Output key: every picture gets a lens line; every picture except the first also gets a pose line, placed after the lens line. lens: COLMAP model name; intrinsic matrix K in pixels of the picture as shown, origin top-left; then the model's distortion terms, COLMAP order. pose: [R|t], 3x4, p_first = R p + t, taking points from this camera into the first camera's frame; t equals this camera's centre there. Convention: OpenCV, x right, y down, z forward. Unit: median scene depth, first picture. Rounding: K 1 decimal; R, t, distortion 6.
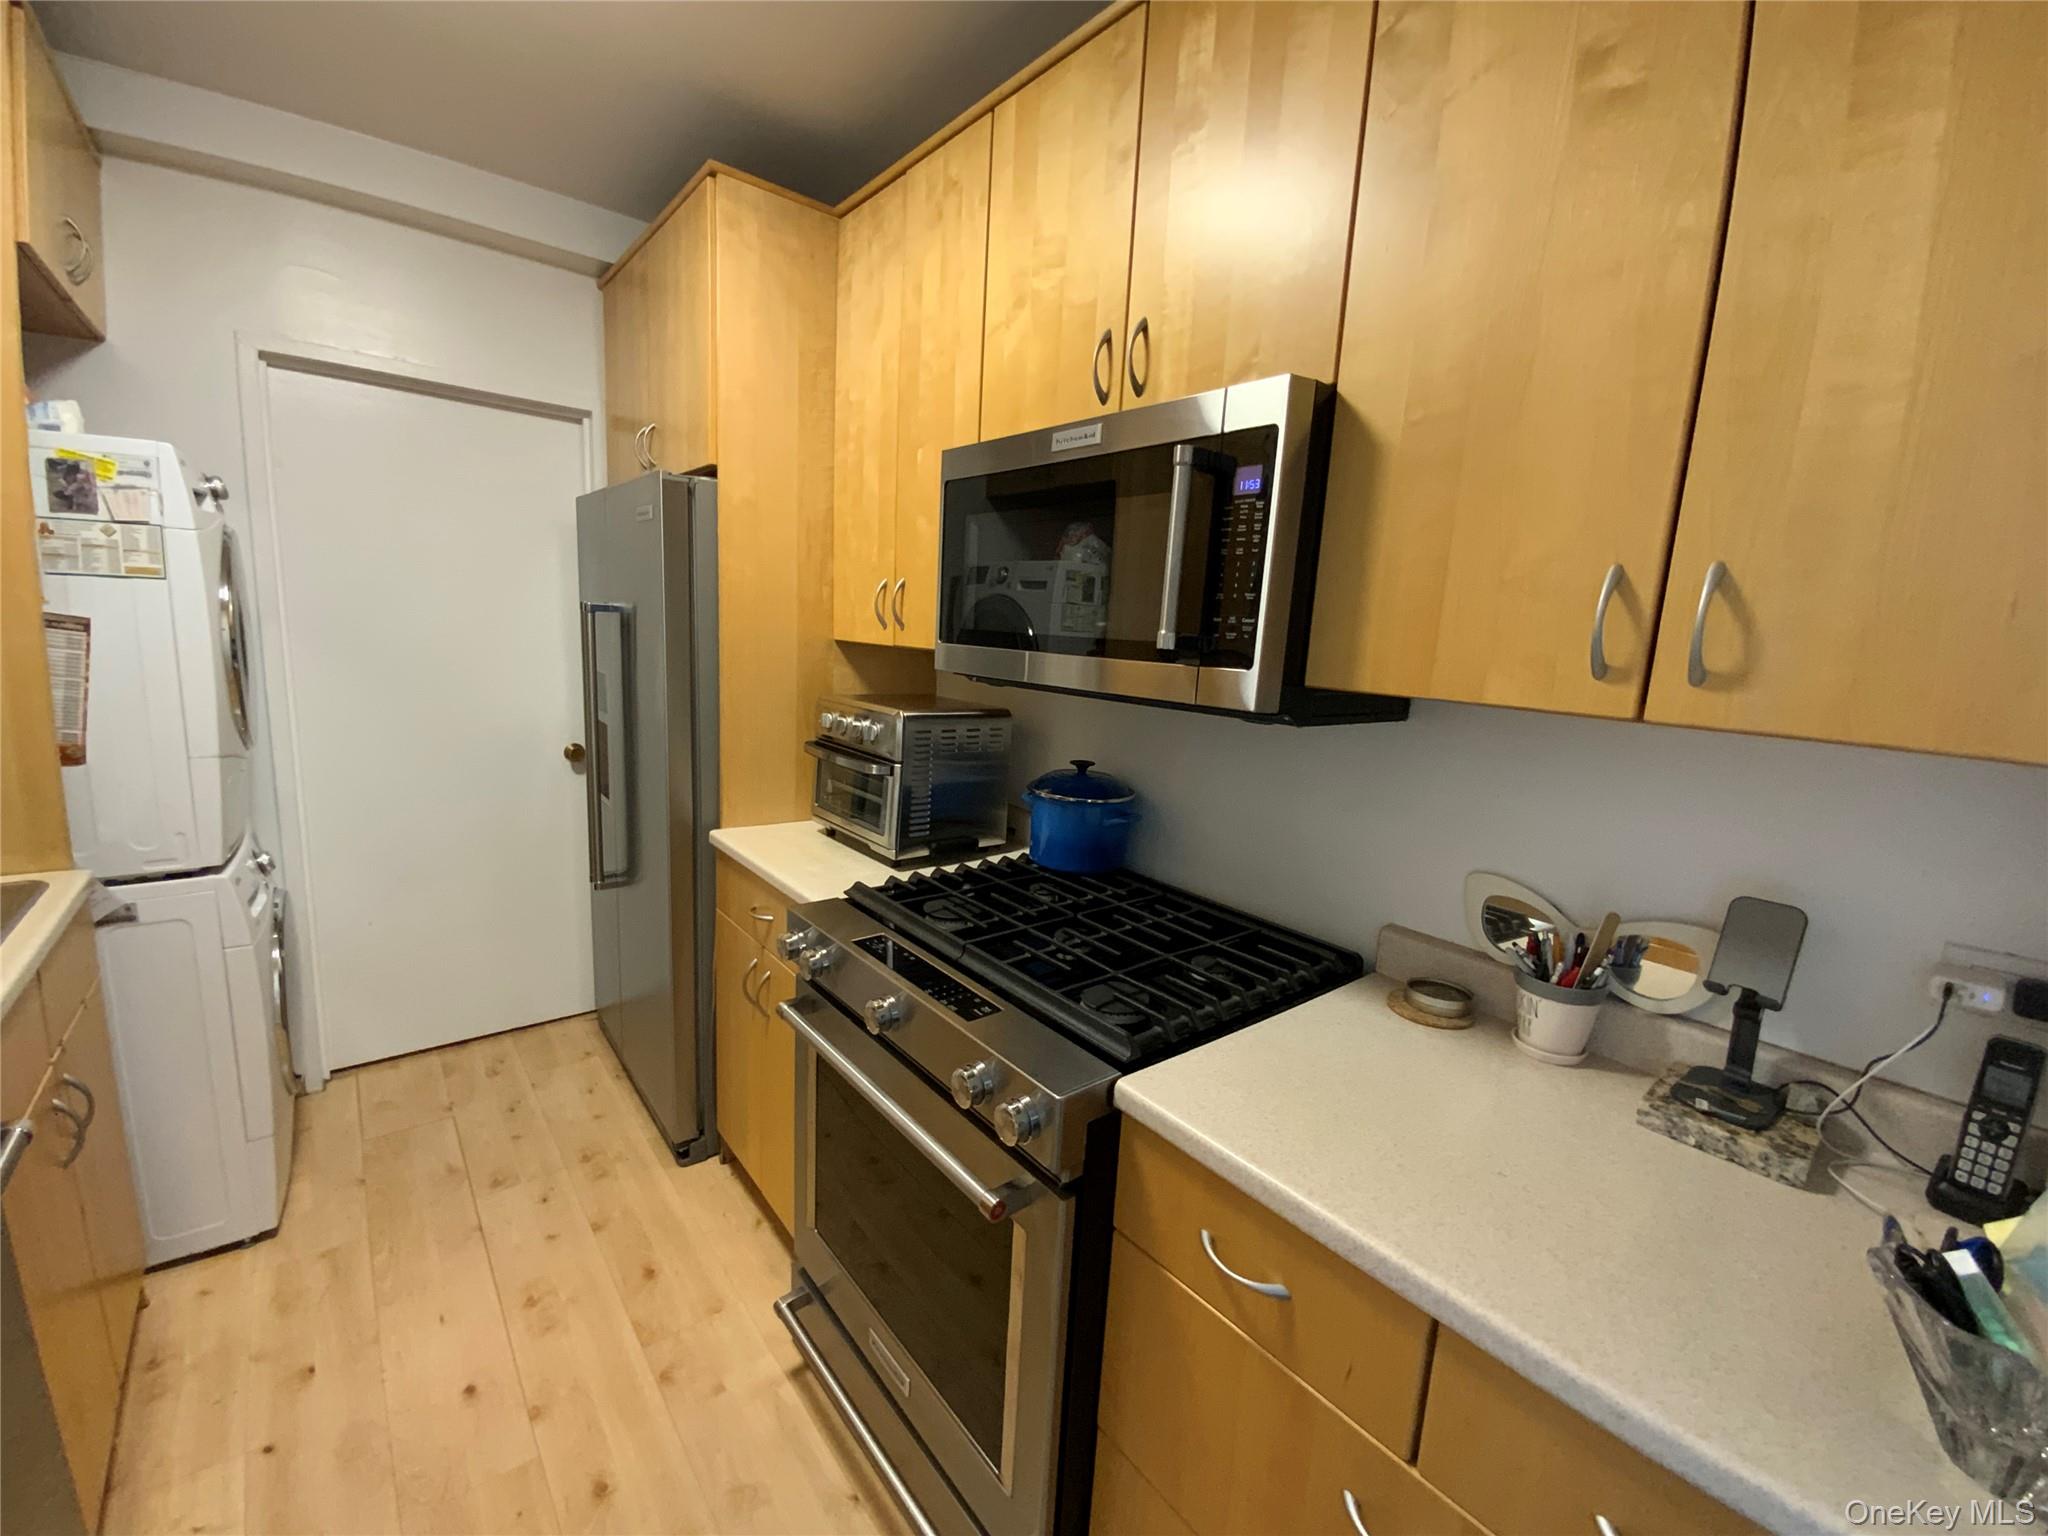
lens RADIAL K [[826.1, 0, 1026.0], [0, 826.1, 781.8], [0, 0, 1]] dist [0.025944, -0.023101]
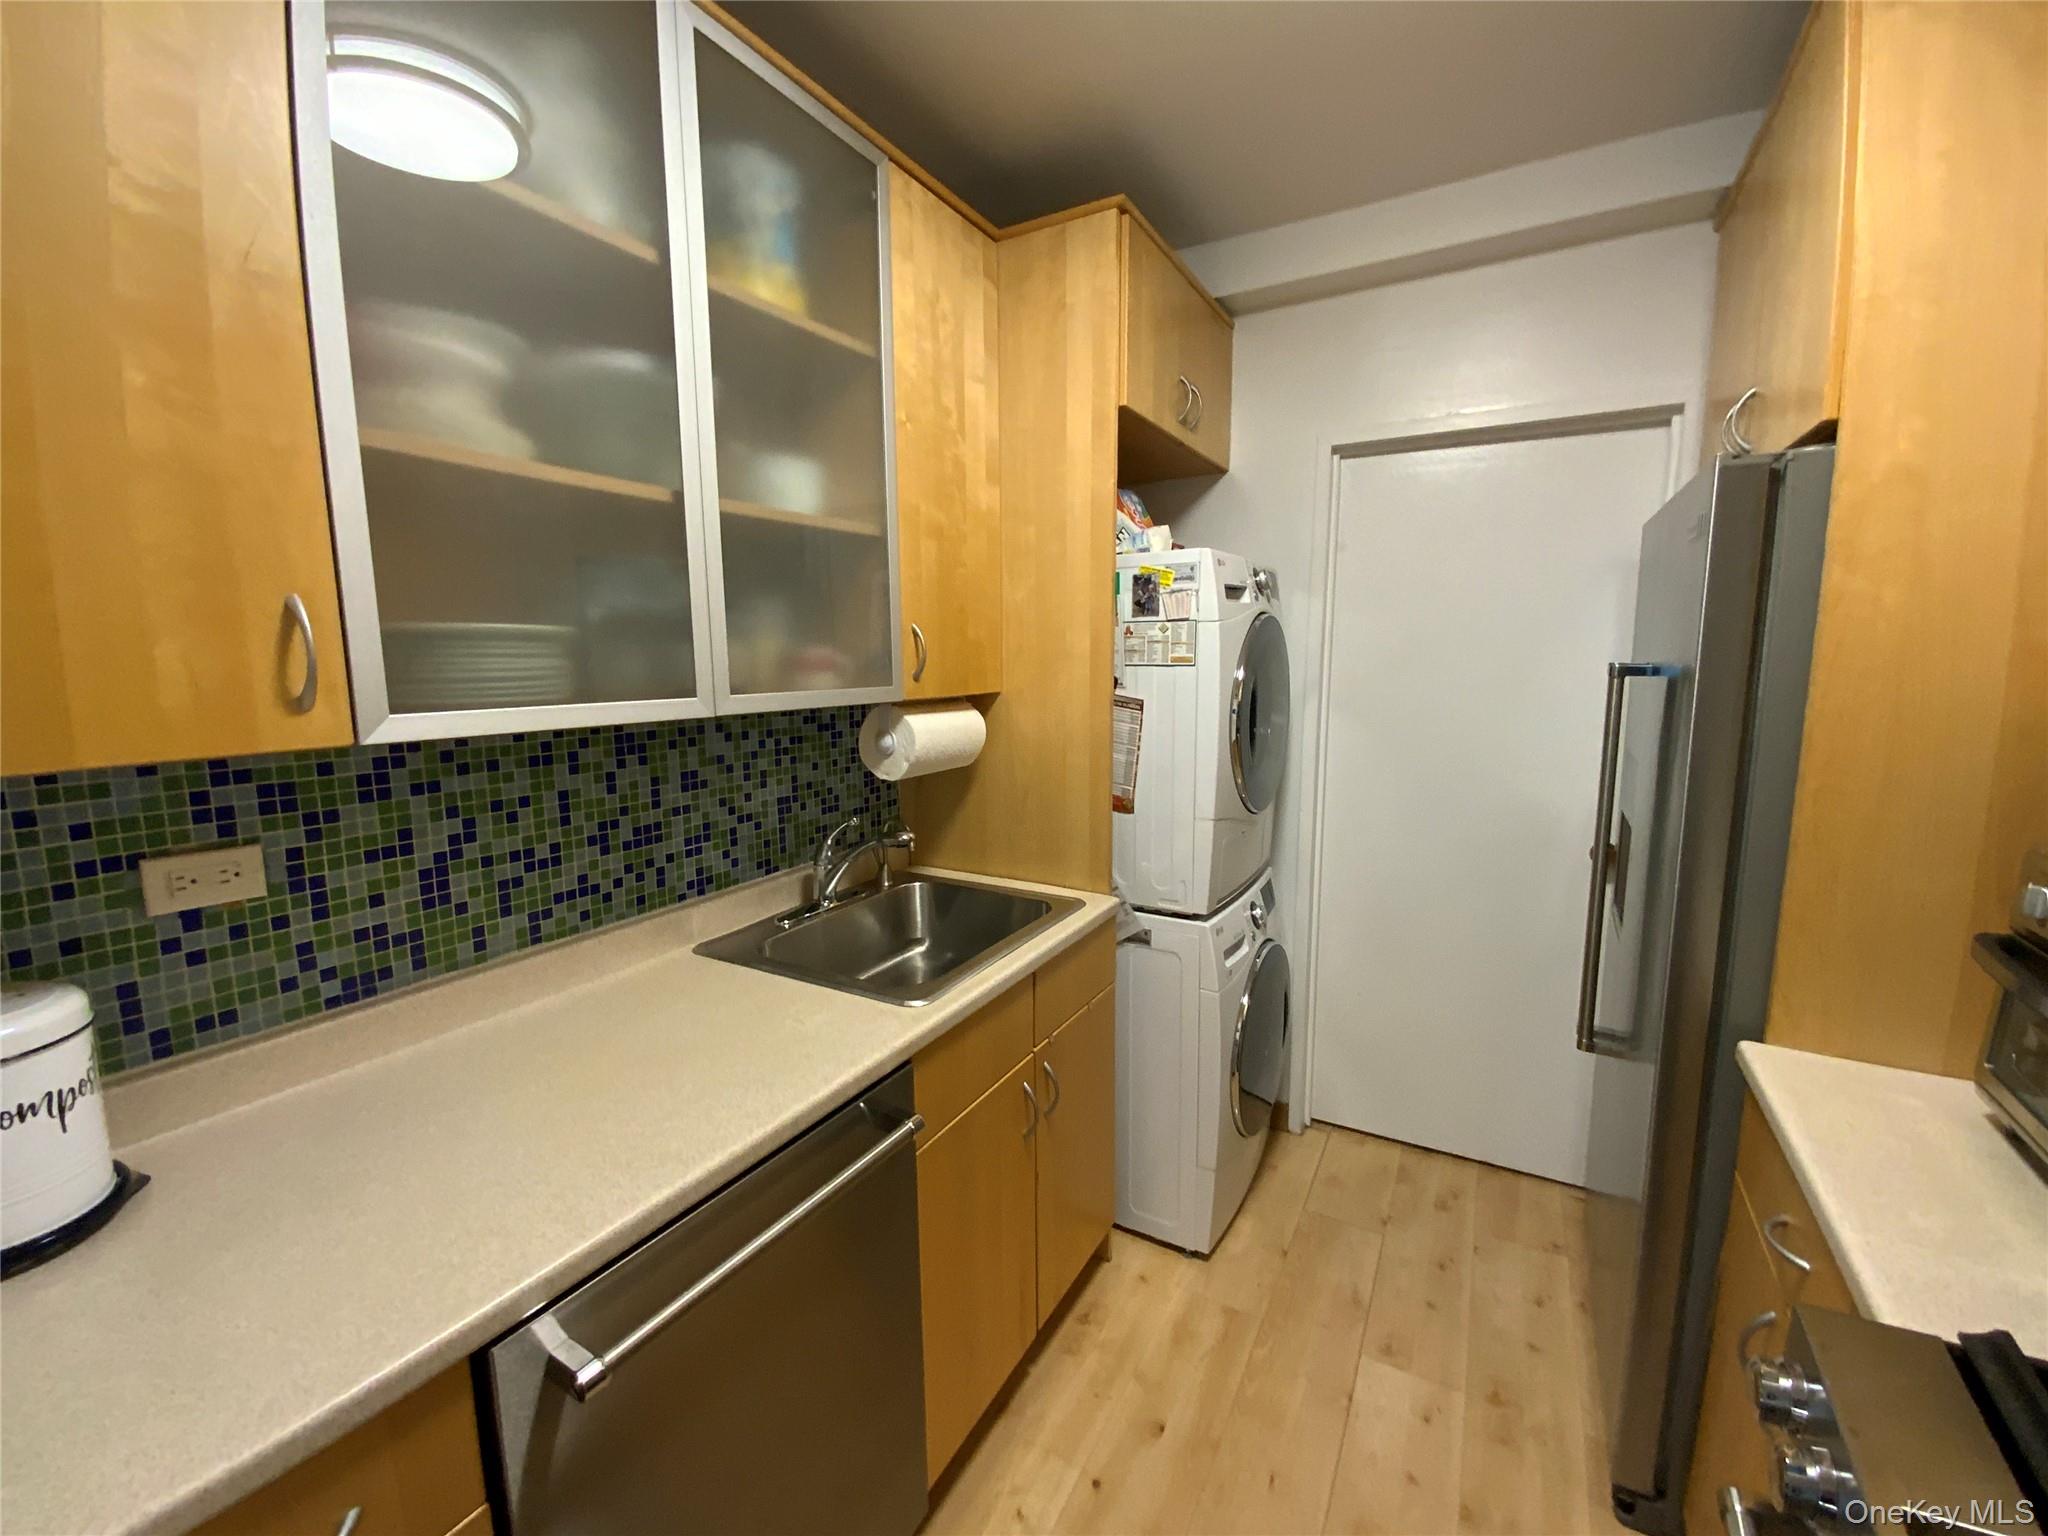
lens RADIAL K [[828.9, 0, 1024.0], [0, 828.9, 768.0], [0, 0, 1]] dist [0.023658, -0.017969]
pose [[0.349097, 0.070997, -0.934393, -0.018886], [-0.143157, 0.989462, 0.021697, -0.086016], [0.926087, 0.126191, 0.355582, 0.348482]]
